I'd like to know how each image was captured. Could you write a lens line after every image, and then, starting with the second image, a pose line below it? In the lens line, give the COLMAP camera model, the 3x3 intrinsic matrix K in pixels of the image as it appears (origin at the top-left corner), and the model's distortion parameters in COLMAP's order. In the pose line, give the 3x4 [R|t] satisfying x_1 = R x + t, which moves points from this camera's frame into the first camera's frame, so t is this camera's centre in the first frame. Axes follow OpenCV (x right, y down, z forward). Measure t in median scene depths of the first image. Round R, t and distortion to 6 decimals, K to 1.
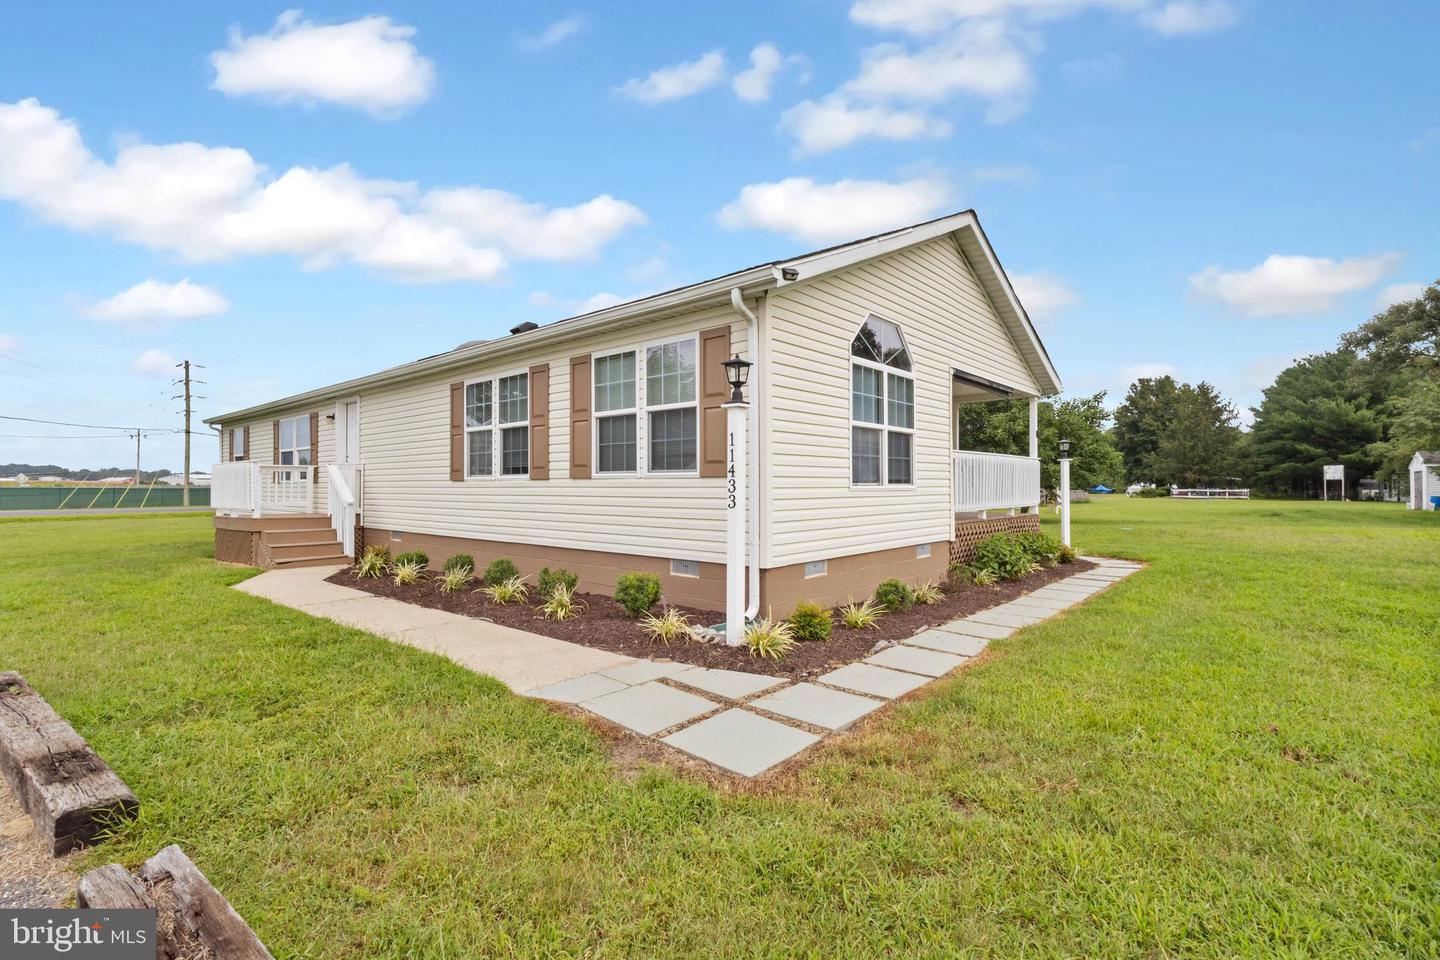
lens RADIAL K [[662.7, 0, 720.0], [0, 662.7, 480.0], [0, 0, 1]] dist [-0.001471, 0.000060]
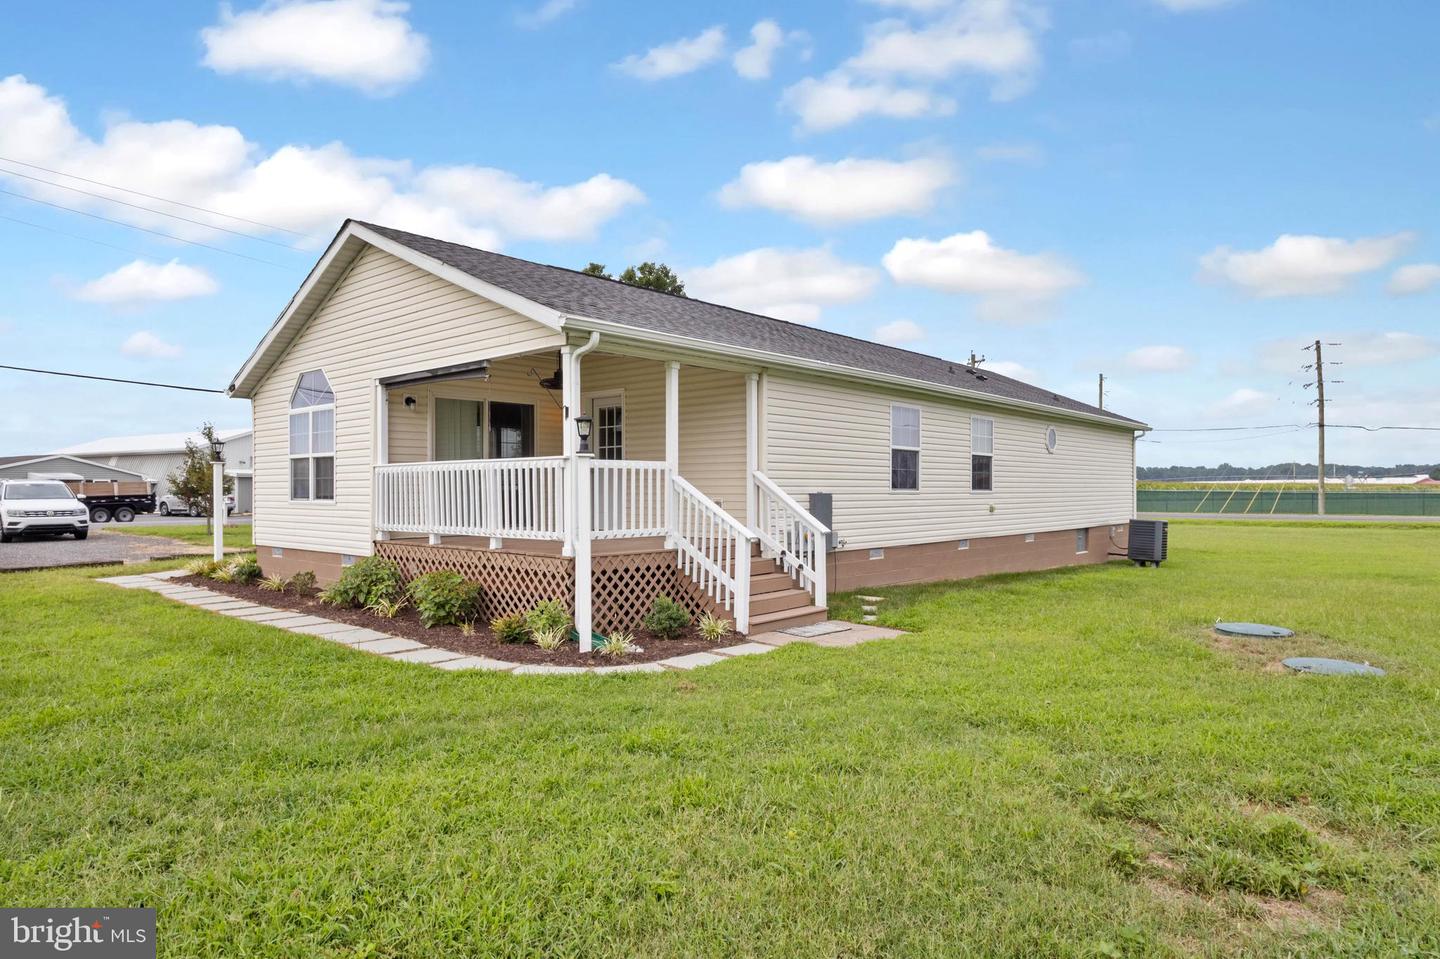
lens RADIAL K [[840.2, 0, 720.0], [0, 840.2, 479.5], [0, 0, 1]] dist [-0.002433, -0.000382]
pose [[-0.008986, -0.010477, -0.999905, 0.285433], [0.009996, 0.999894, -0.010567, -0.001091], [0.999910, -0.010090, -0.008880, 0.277395]]
